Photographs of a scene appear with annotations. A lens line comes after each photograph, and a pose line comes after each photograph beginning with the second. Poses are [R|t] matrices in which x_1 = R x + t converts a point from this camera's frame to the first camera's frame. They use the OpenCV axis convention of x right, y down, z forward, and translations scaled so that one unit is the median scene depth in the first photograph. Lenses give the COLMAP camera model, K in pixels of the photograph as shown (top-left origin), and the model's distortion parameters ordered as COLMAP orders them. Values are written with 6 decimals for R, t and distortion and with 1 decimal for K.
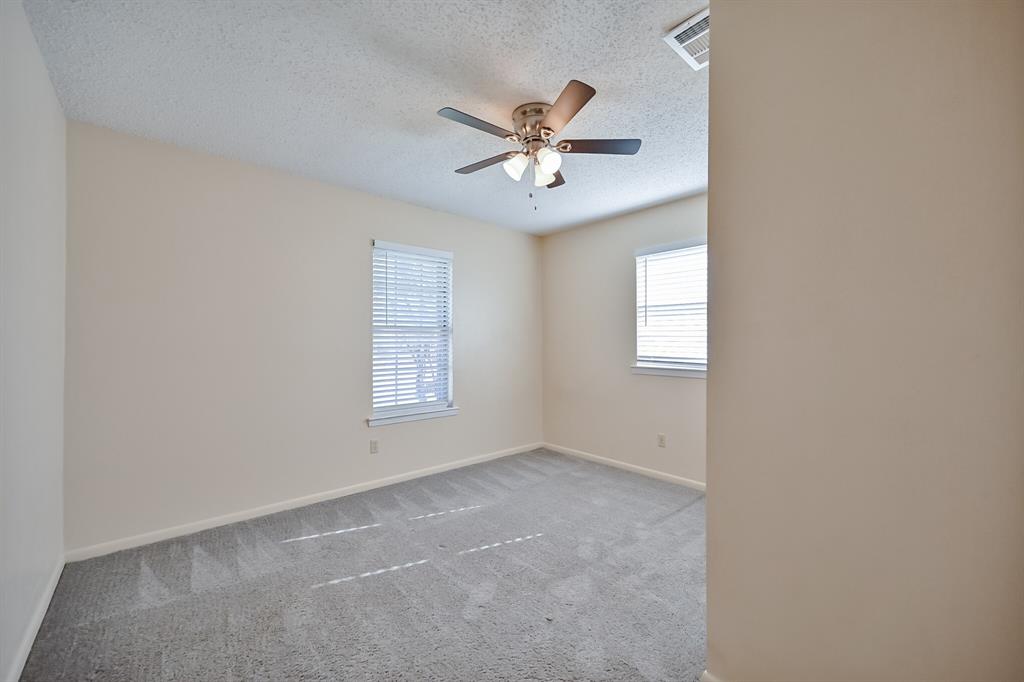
lens RADIAL K [[404.9, 0, 511.5], [0, 404.9, 344.5], [0, 0, 1]] dist [-0.000369, -0.000103]
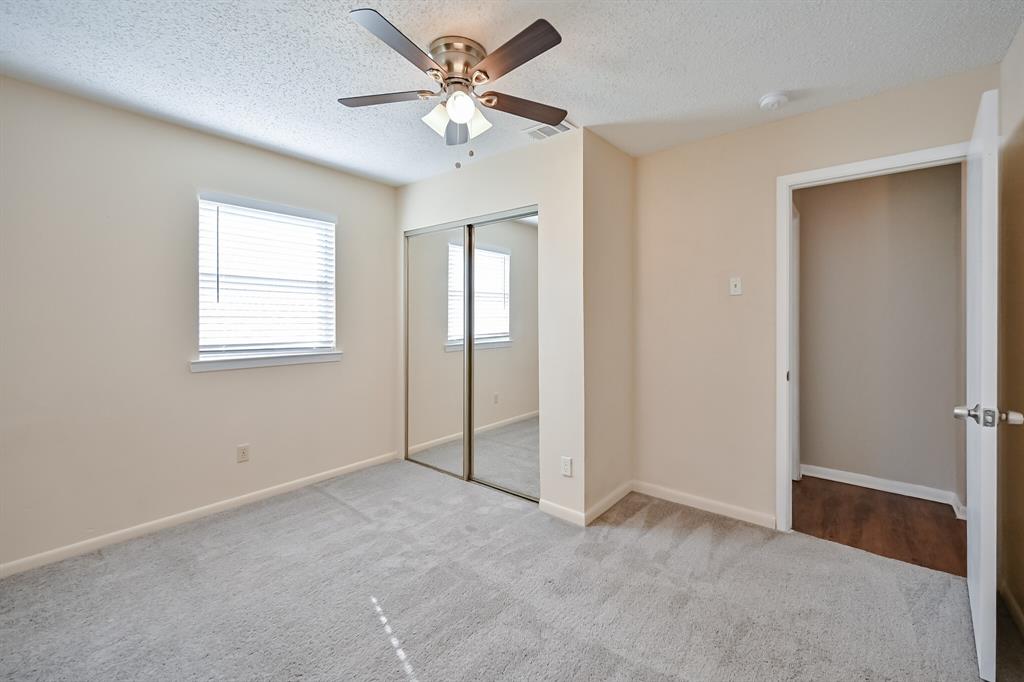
lens RADIAL K [[414.0, 0, 513.5], [0, 414.0, 325.9], [0, 0, 1]] dist [0.002493, 0.000022]
pose [[-0.171750, -0.009362, 0.985096, -0.472997], [0.010093, 0.999886, 0.011262, -0.007330], [-0.985089, 0.011876, -0.171636, 0.614051]]
